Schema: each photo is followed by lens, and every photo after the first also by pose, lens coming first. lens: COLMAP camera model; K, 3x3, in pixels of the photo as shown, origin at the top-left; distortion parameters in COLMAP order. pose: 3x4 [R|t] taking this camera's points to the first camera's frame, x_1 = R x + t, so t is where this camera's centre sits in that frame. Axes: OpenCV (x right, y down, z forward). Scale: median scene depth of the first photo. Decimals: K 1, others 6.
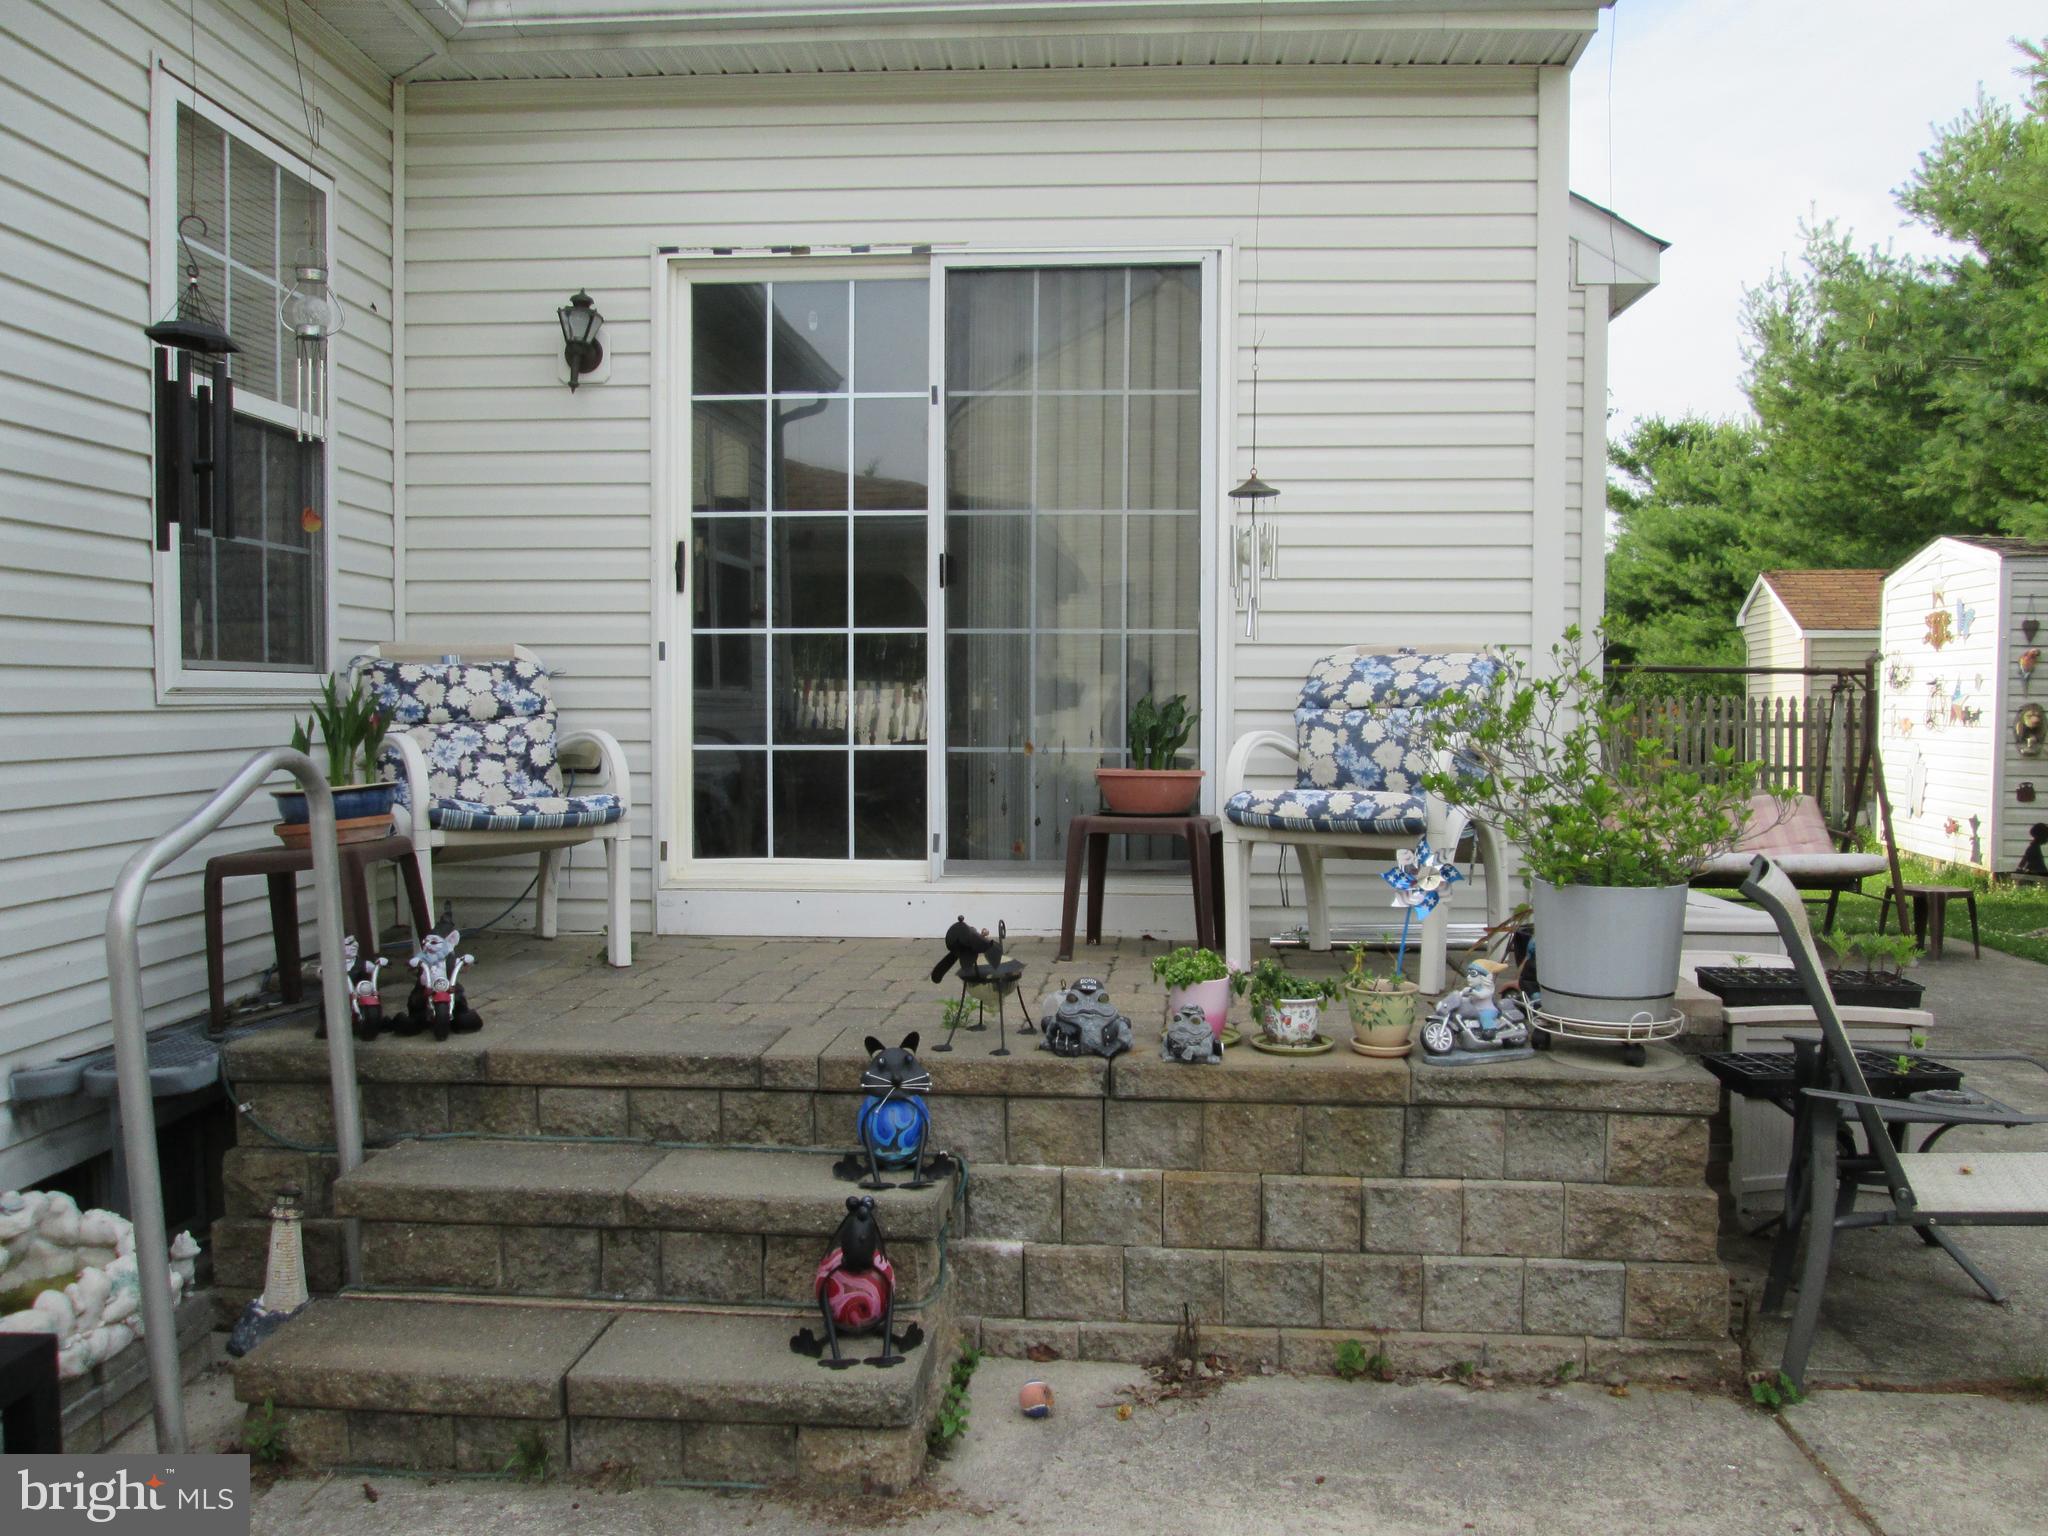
lens RADIAL K [[1657.2, 0, 1100.8], [0, 1657.2, 720.7], [0, 0, 1]] dist [-0.077426, -0.000296]
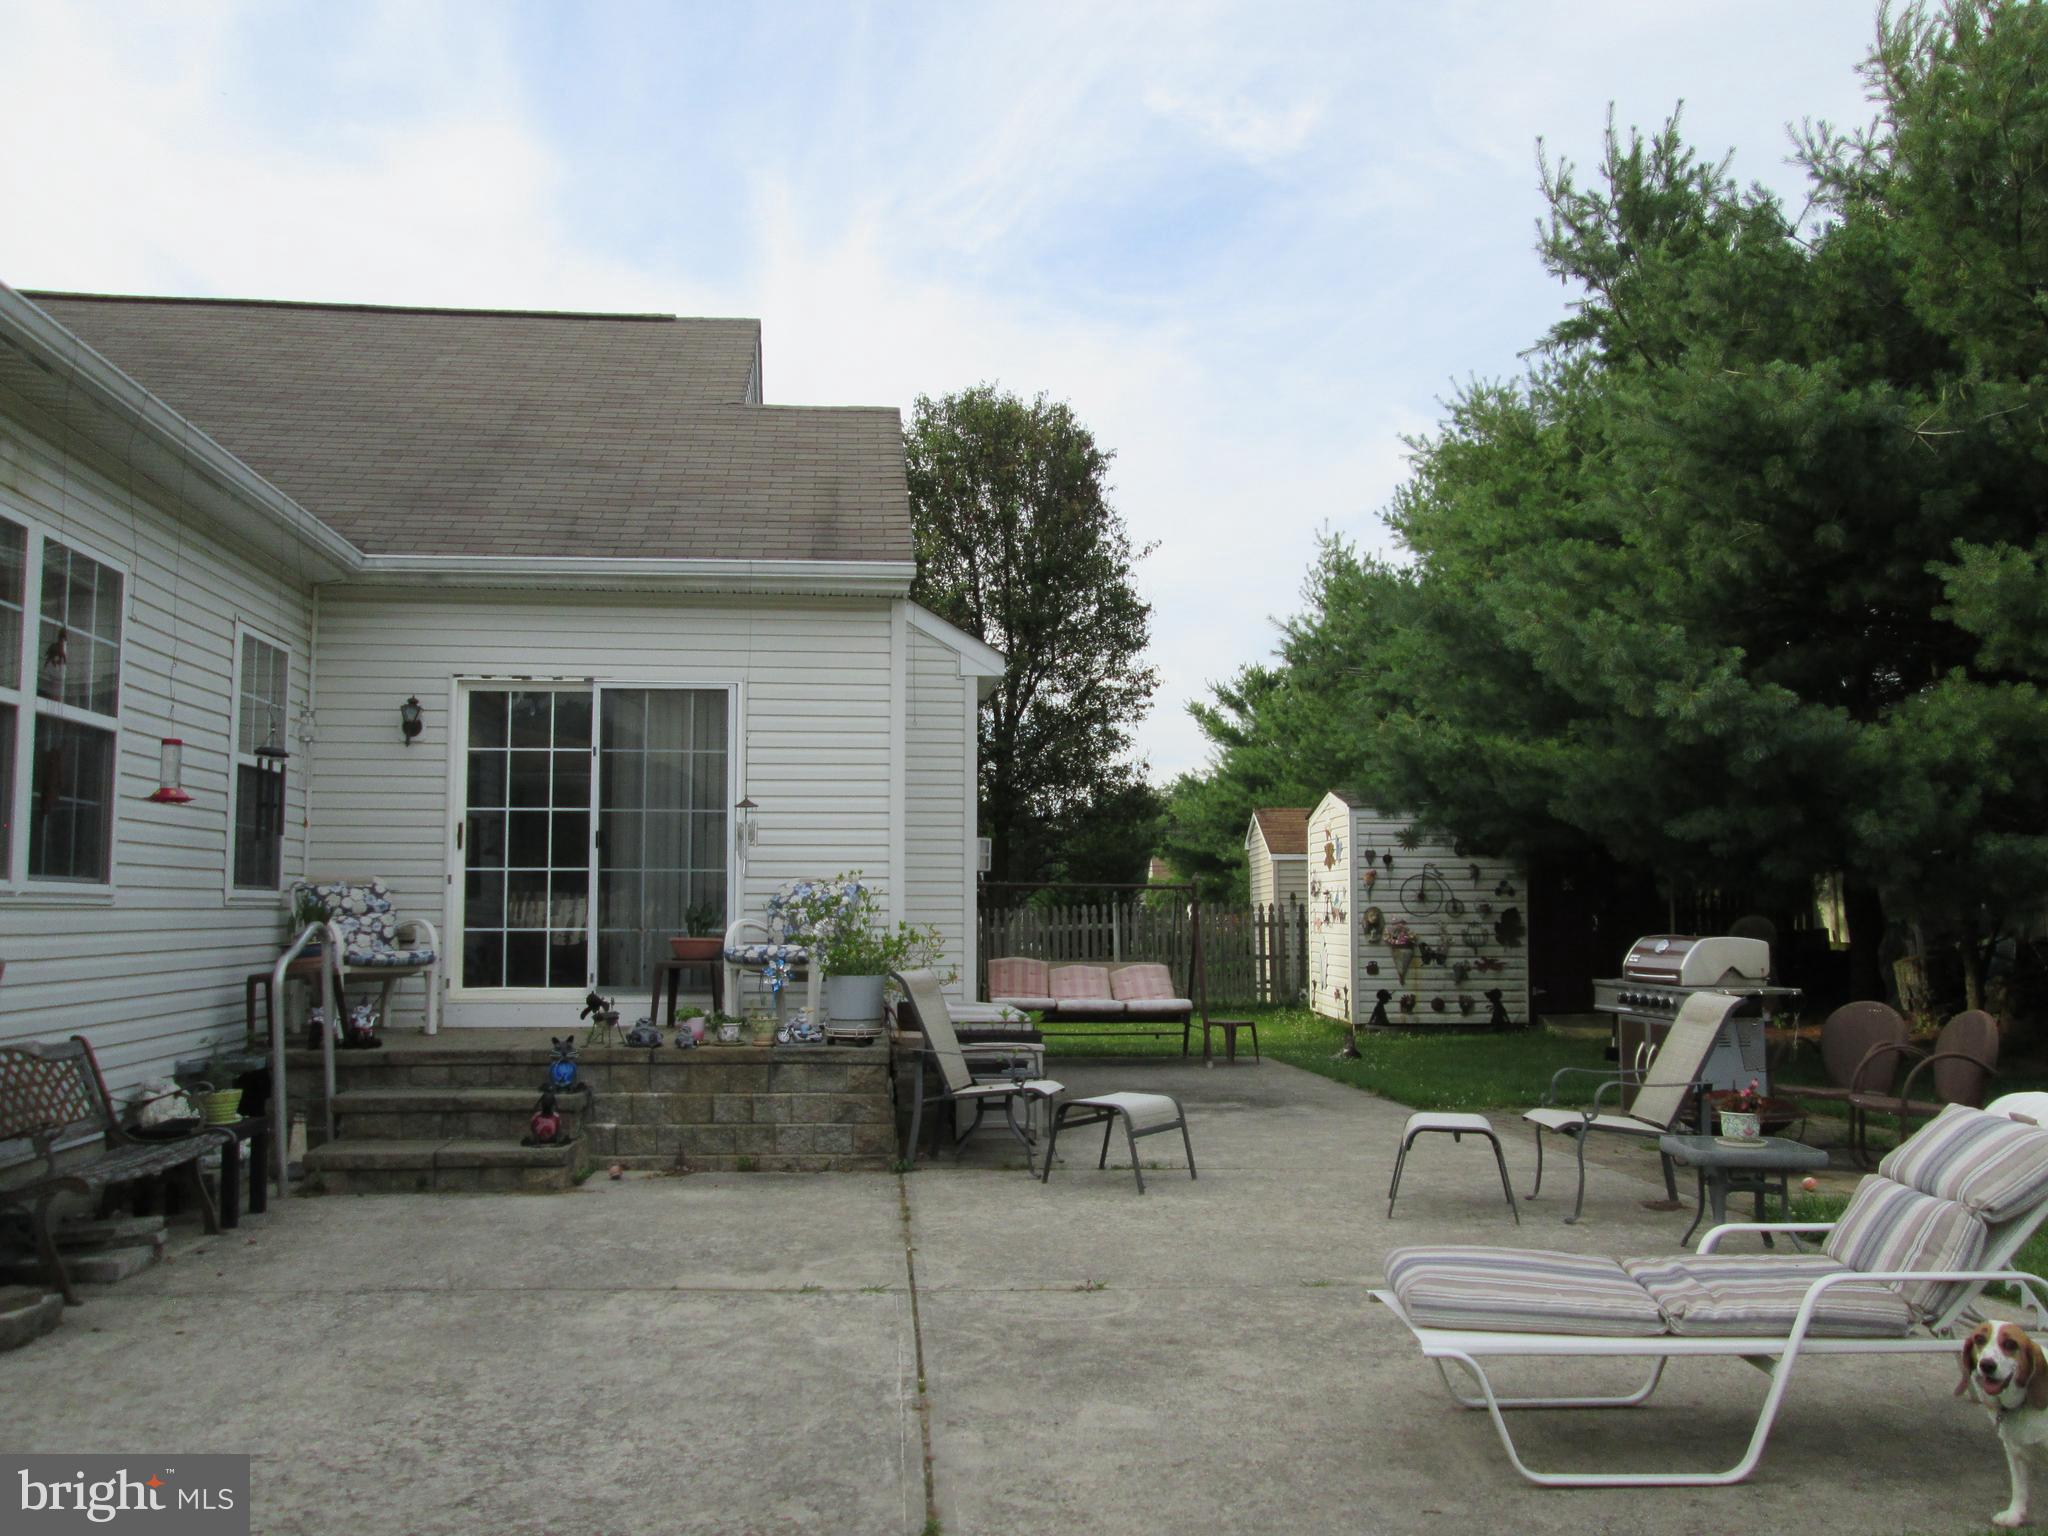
lens RADIAL K [[1651.0, 0, 1024.0], [0, 1651.0, 768.0], [0, 0, 1]] dist [-0.068628, 0.036386]
pose [[0.991382, 0.007892, 0.130762, 0.163781], [0.005035, 0.995151, -0.098232, 0.021854], [-0.130903, 0.098044, 0.986535, -1.088155]]
